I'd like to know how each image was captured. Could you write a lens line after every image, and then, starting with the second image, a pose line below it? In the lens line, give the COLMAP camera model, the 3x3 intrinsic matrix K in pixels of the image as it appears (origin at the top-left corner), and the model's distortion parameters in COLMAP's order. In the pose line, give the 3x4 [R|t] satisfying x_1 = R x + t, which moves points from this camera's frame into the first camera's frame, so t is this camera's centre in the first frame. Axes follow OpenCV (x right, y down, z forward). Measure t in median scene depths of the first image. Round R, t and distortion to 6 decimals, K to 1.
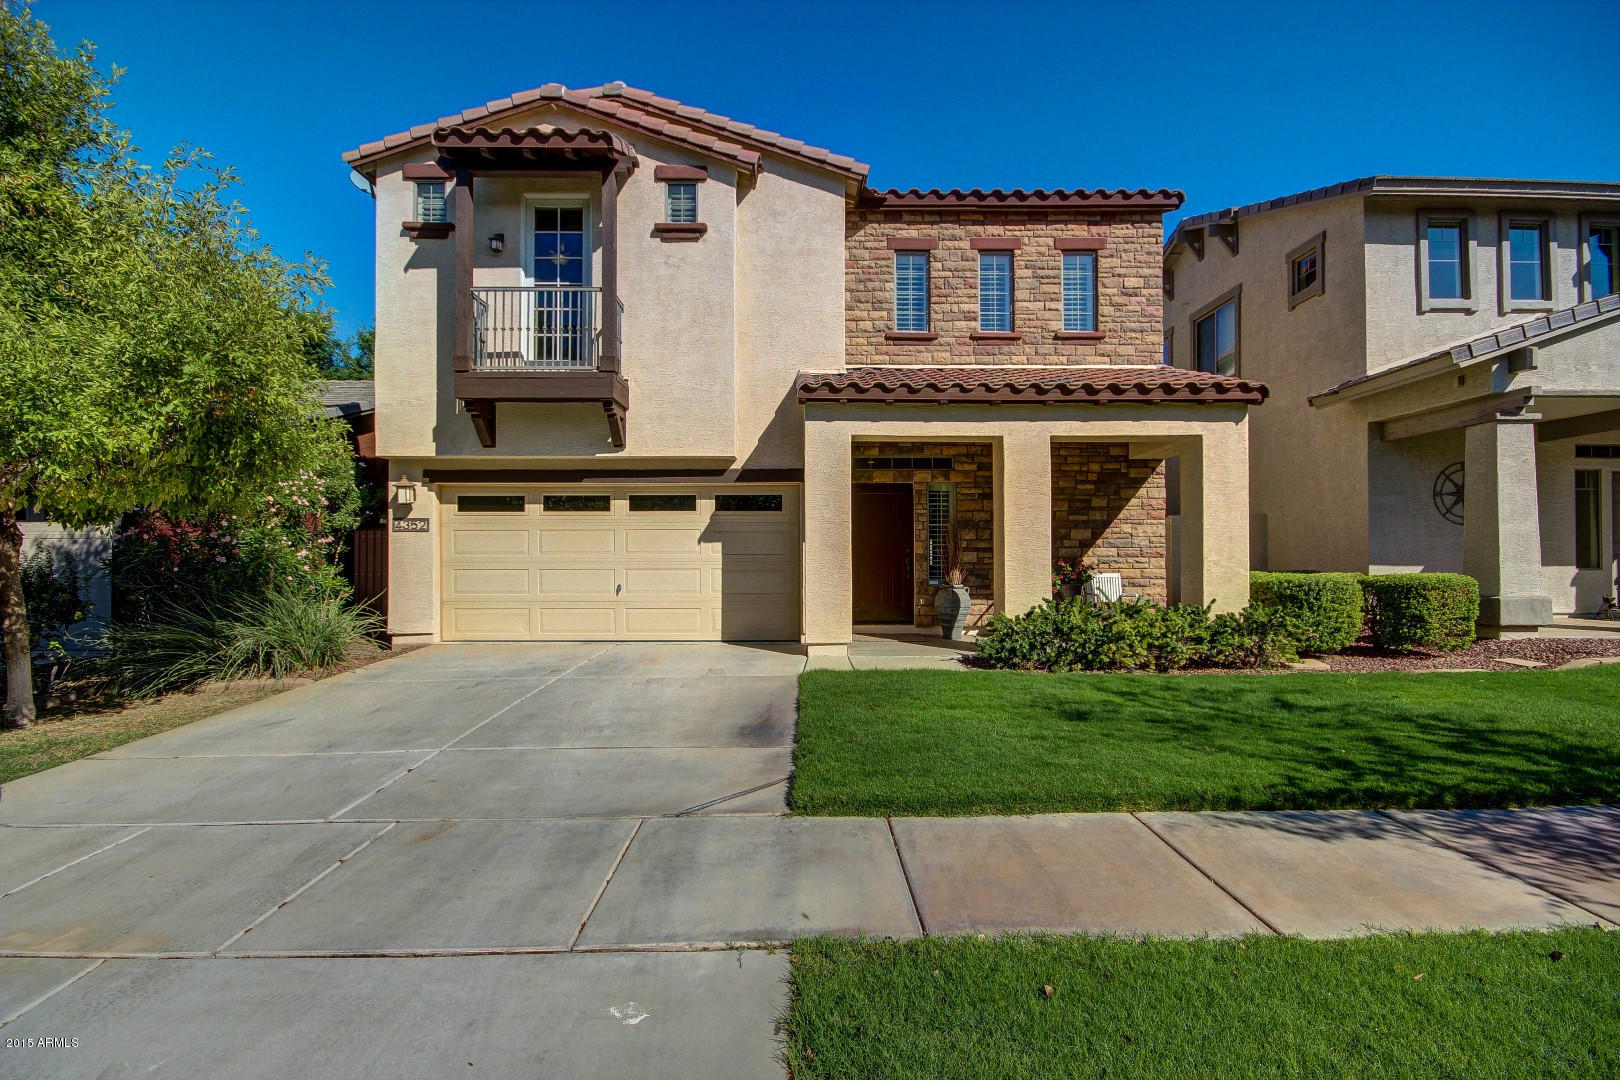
lens RADIAL K [[743.9, 0, 816.0], [0, 743.9, 544.6], [0, 0, 1]] dist [-0.000643, -0.000150]
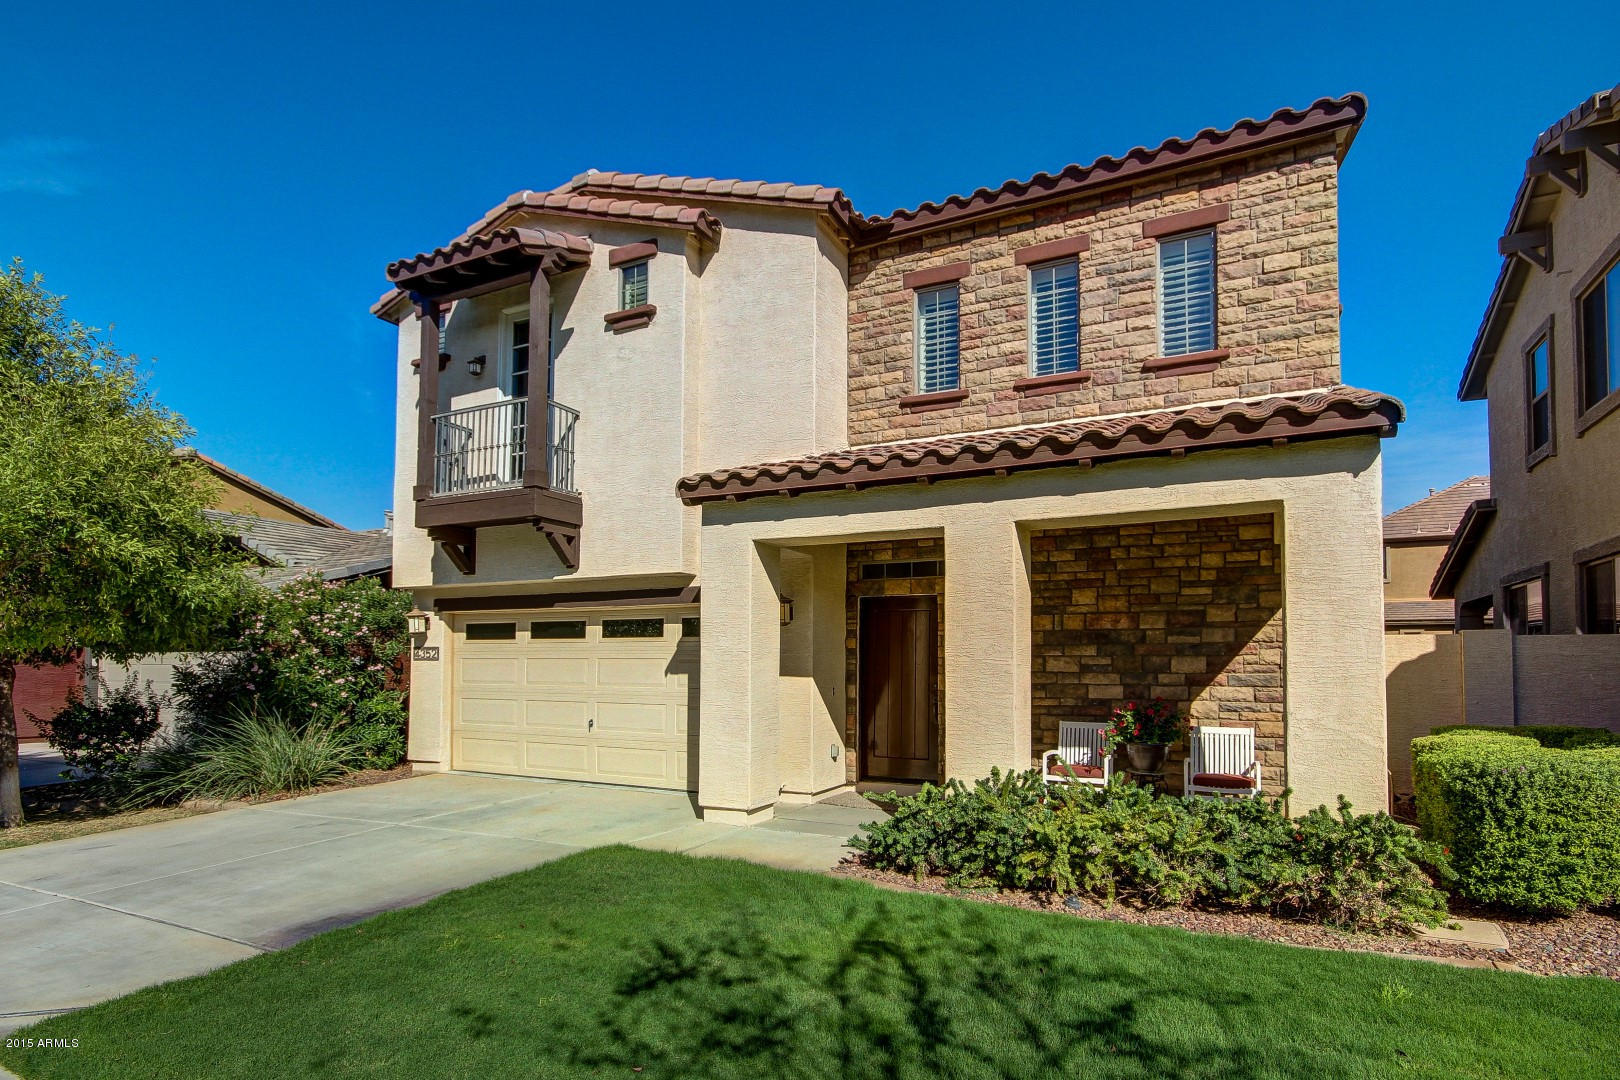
lens RADIAL K [[819.2, 0, 788.8], [0, 819.2, 637.2], [0, 0, 1]] dist [-0.000805, 0.000805]
pose [[0.888901, -0.010332, -0.457983, 0.401813], [-0.001965, 0.999650, -0.026364, -0.020044], [0.458095, 0.024335, 0.888570, 0.225645]]
